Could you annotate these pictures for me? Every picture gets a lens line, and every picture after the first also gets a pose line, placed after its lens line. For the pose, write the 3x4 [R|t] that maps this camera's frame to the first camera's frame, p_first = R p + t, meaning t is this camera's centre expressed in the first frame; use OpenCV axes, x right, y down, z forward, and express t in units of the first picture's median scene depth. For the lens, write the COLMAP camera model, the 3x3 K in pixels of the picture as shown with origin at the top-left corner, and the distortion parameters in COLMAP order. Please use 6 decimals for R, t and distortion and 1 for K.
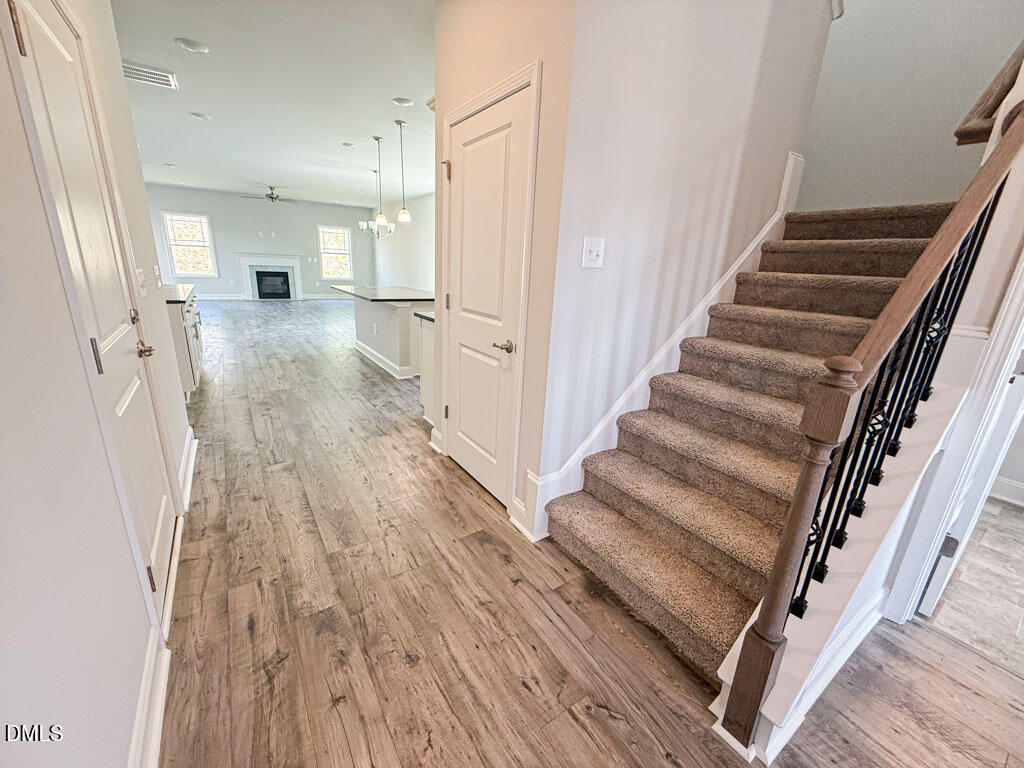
lens RADIAL K [[409.9, 0, 513.9], [0, 409.9, 387.4], [0, 0, 1]] dist [-0.002363, 0.000031]
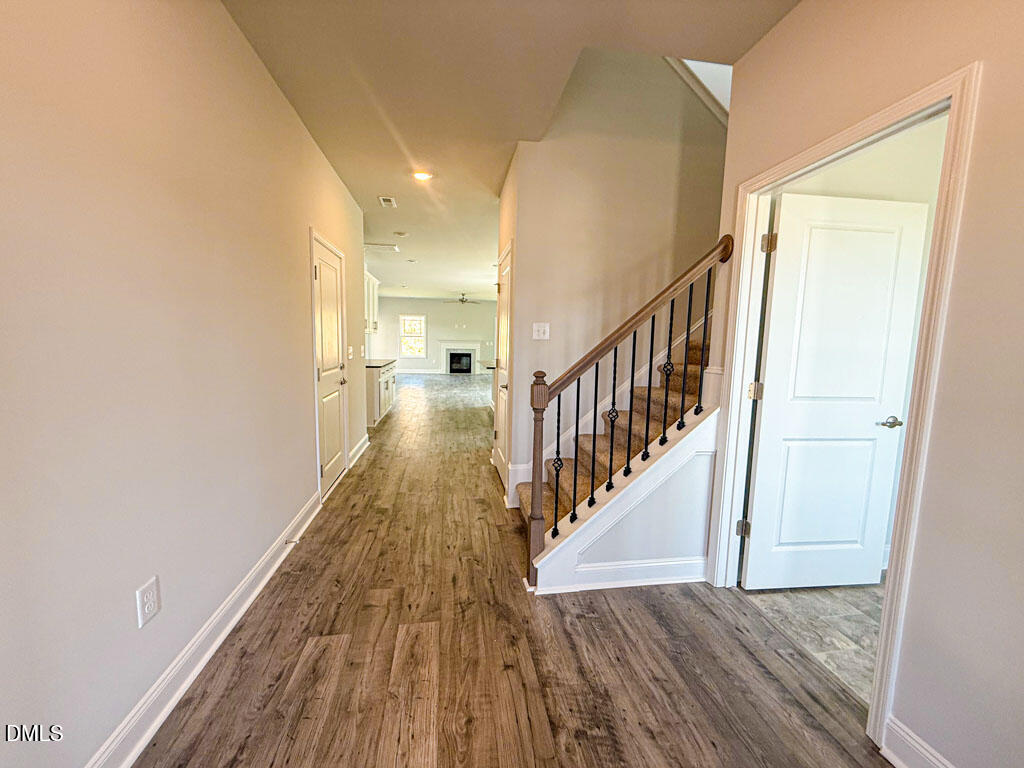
lens RADIAL K [[409.9, 0, 510.0], [0, 409.9, 386.9], [0, 0, 1]] dist [-0.002363, 0.000031]
pose [[0.902273, 0.019852, -0.430708, 0.771872], [-0.102560, 0.980150, -0.169671, 0.198313], [0.418790, 0.197263, 0.886399, -0.516829]]
